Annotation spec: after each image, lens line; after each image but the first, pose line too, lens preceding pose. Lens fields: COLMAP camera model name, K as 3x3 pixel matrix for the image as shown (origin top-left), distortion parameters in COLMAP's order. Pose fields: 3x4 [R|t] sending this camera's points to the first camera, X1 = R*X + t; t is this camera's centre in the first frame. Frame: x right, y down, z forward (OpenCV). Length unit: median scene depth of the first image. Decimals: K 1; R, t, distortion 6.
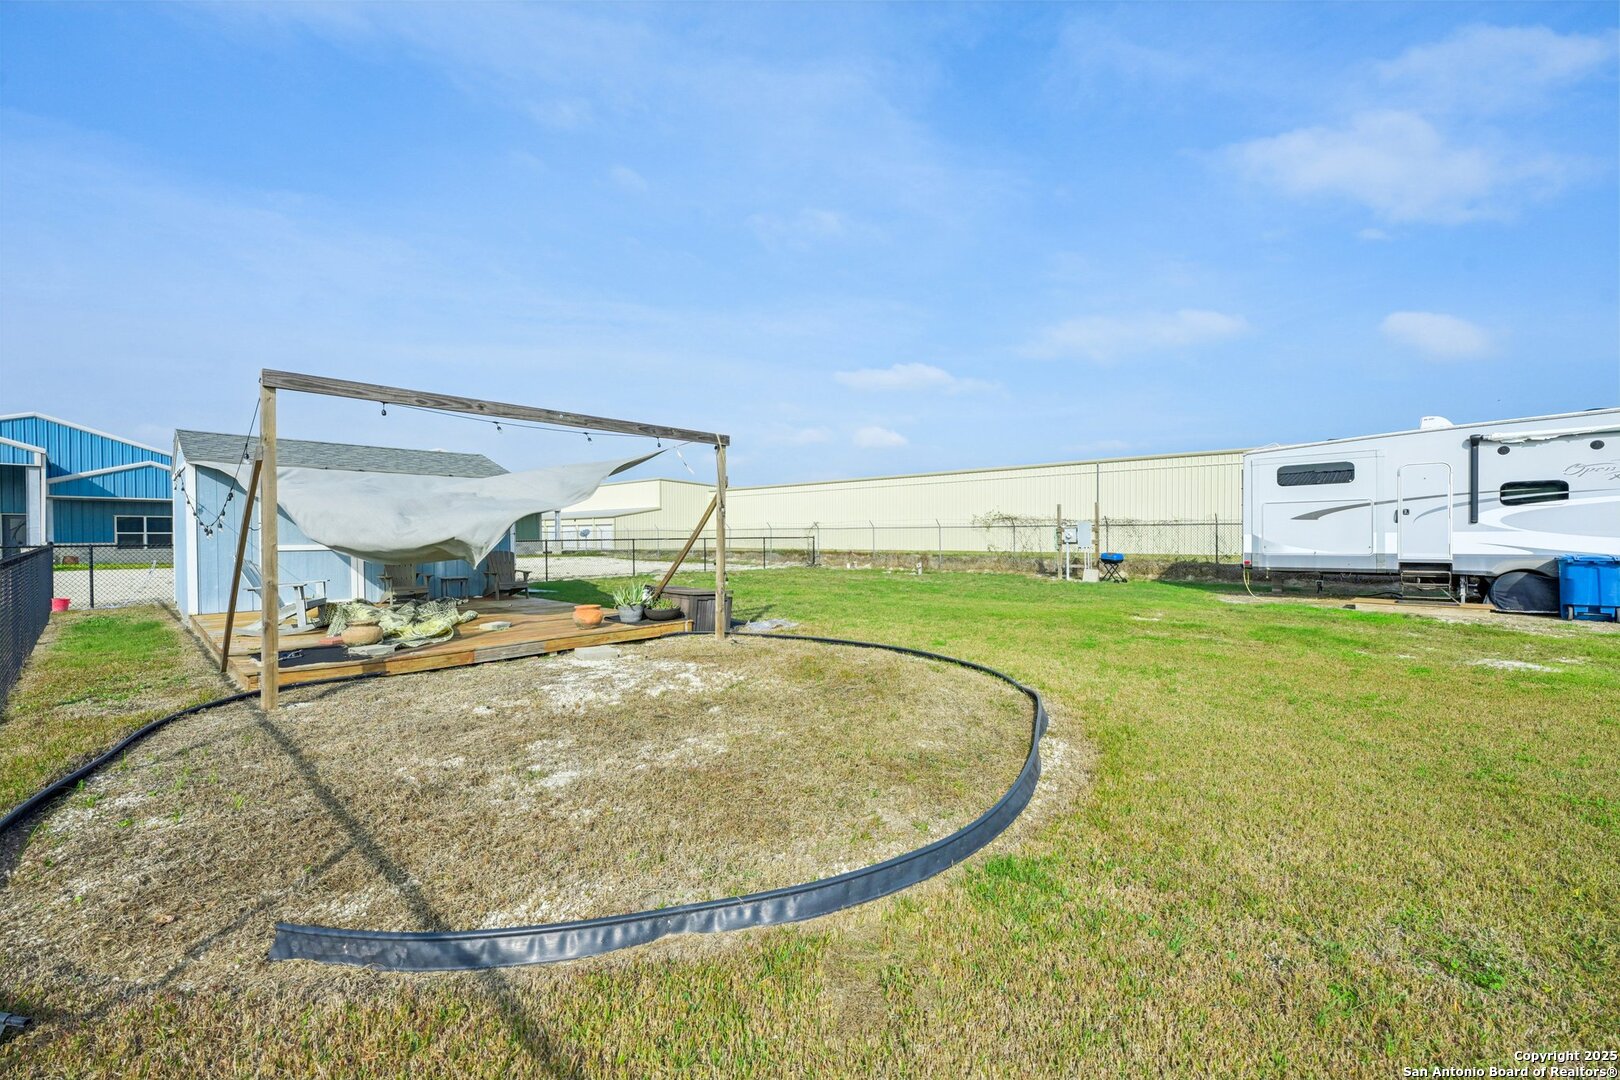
lens RADIAL K [[642.5, 0, 815.9], [0, 642.5, 545.1], [0, 0, 1]] dist [-0.003337, 0.000101]
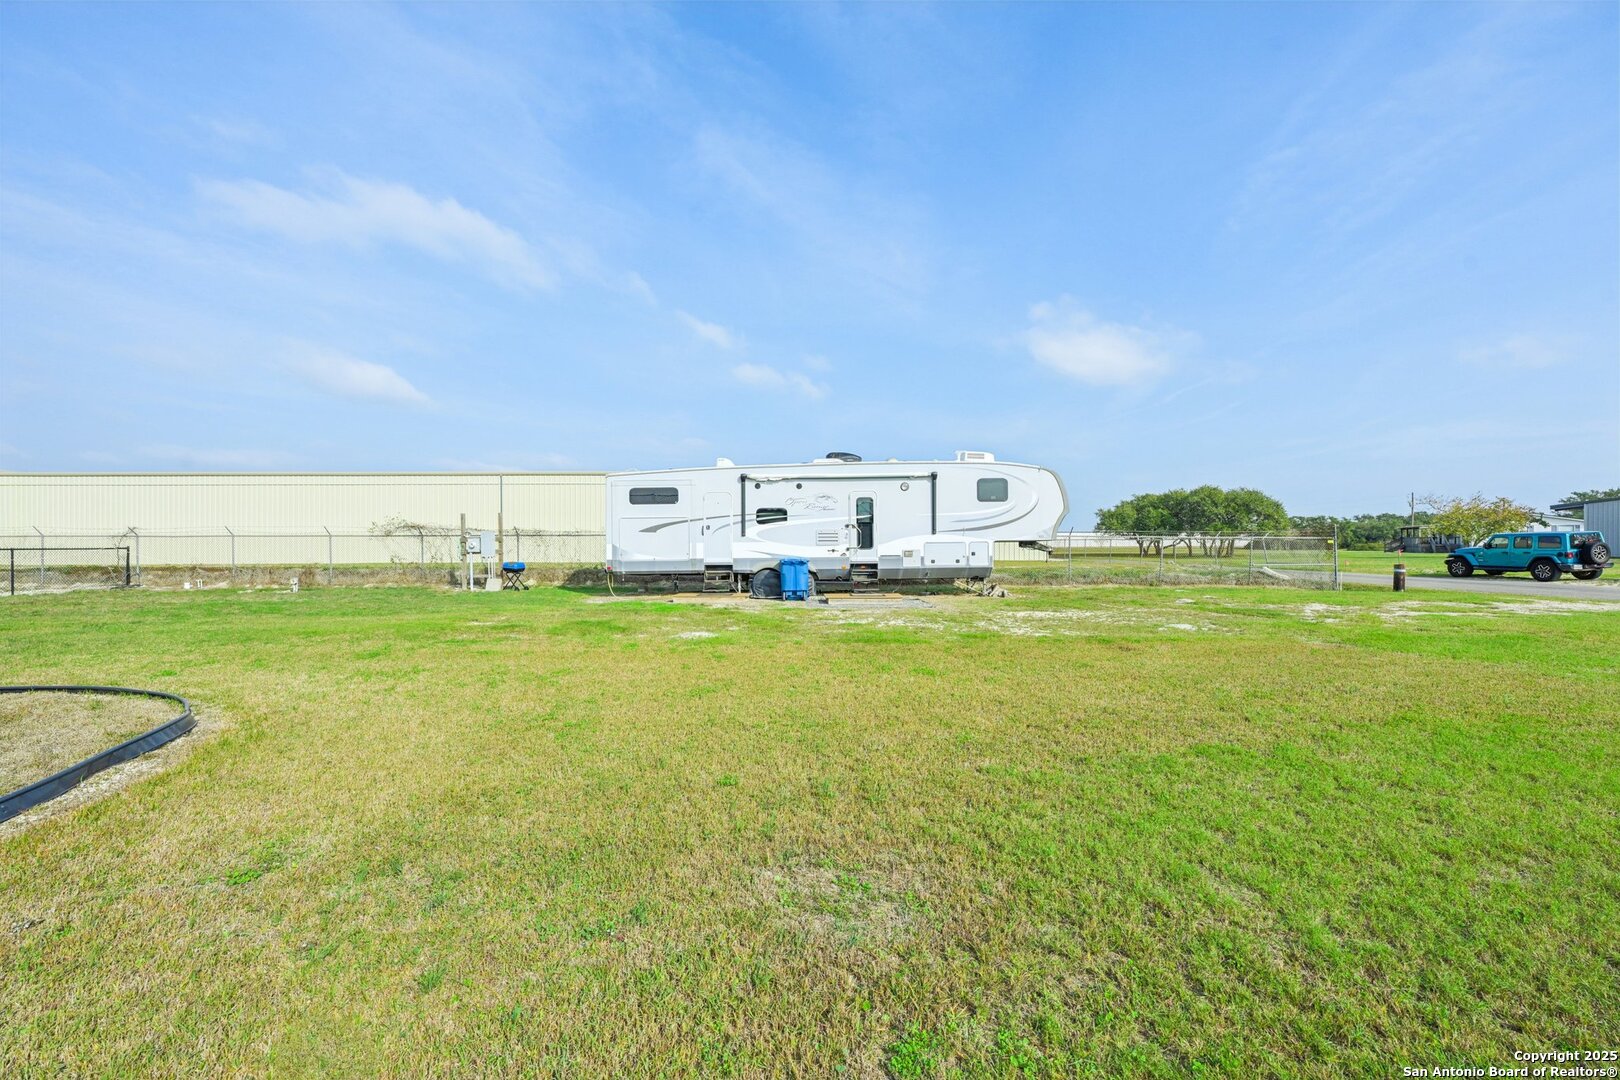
lens RADIAL K [[642.5, 0, 816.1], [0, 642.5, 547.7], [0, 0, 1]] dist [-0.003337, 0.000101]
pose [[0.730557, -0.004485, 0.682837, 0.107433], [0.011673, 0.999914, -0.005921, 0.000899], [-0.682752, 0.012297, 0.730547, -0.088898]]
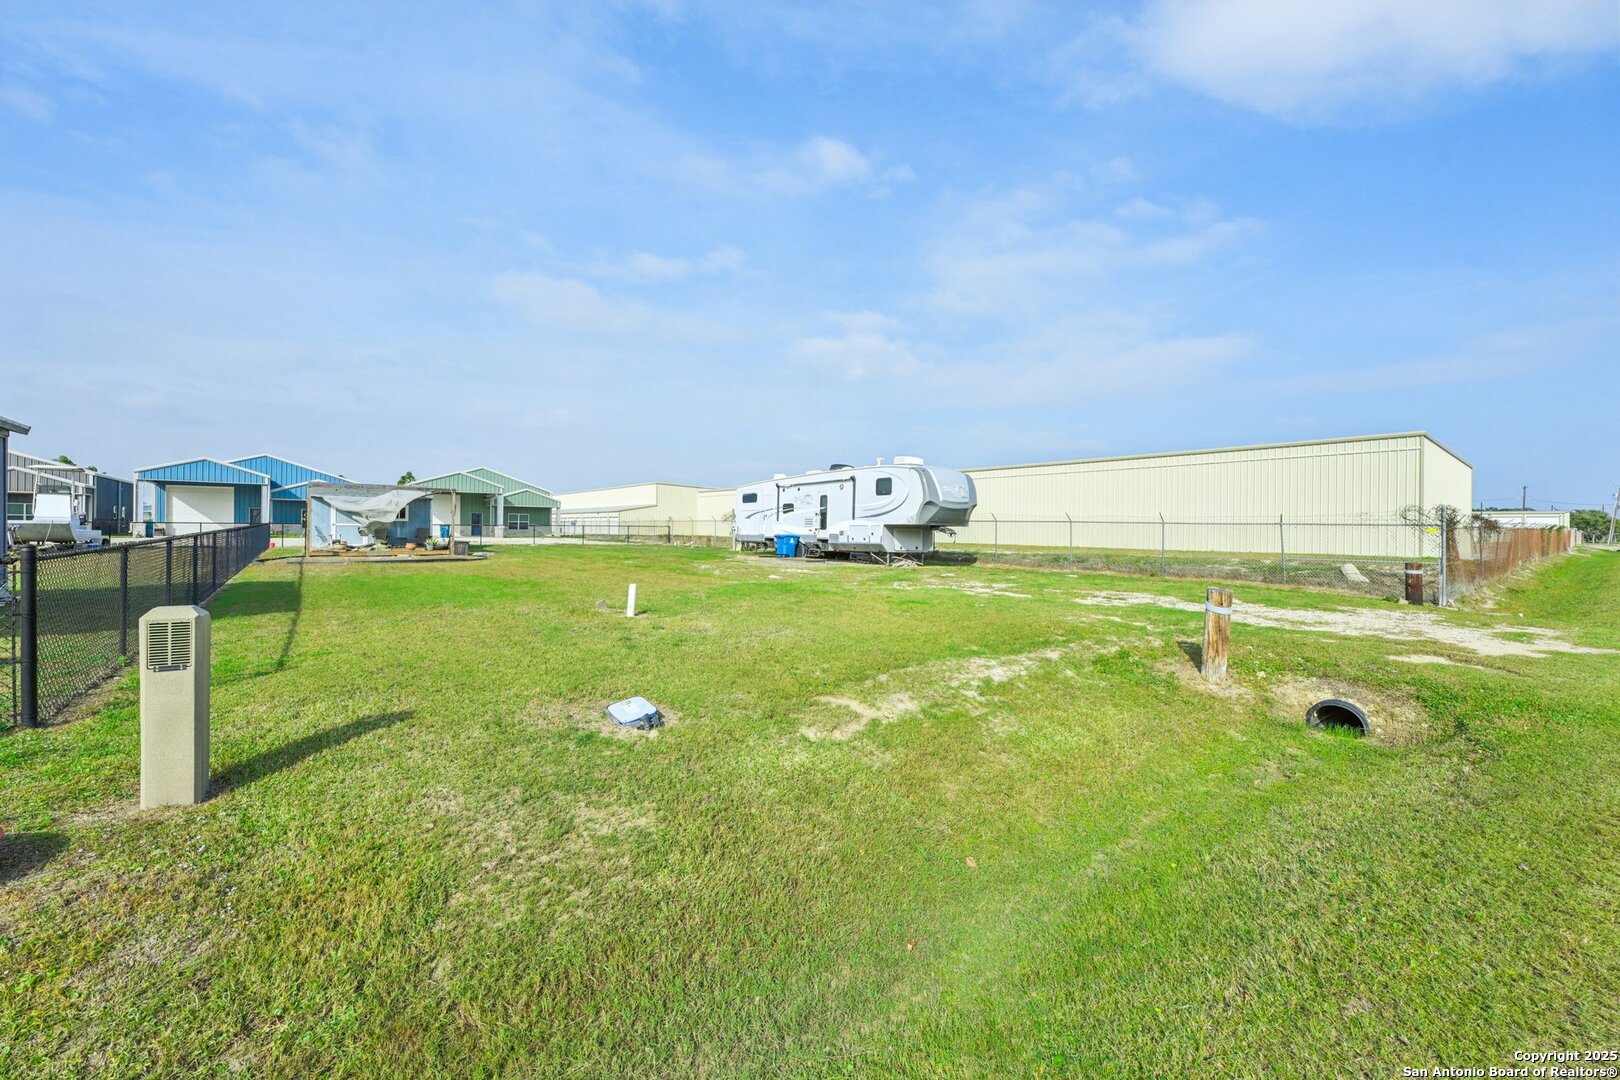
lens RADIAL K [[642.5, 0, 811.5], [0, 642.5, 530.9], [0, 0, 1]] dist [-0.003337, 0.000101]
pose [[0.984035, 0.014269, -0.177400, 0.953704], [-0.016226, 0.999822, -0.009582, 0.013676], [0.177232, 0.012307, 0.984092, -0.779618]]
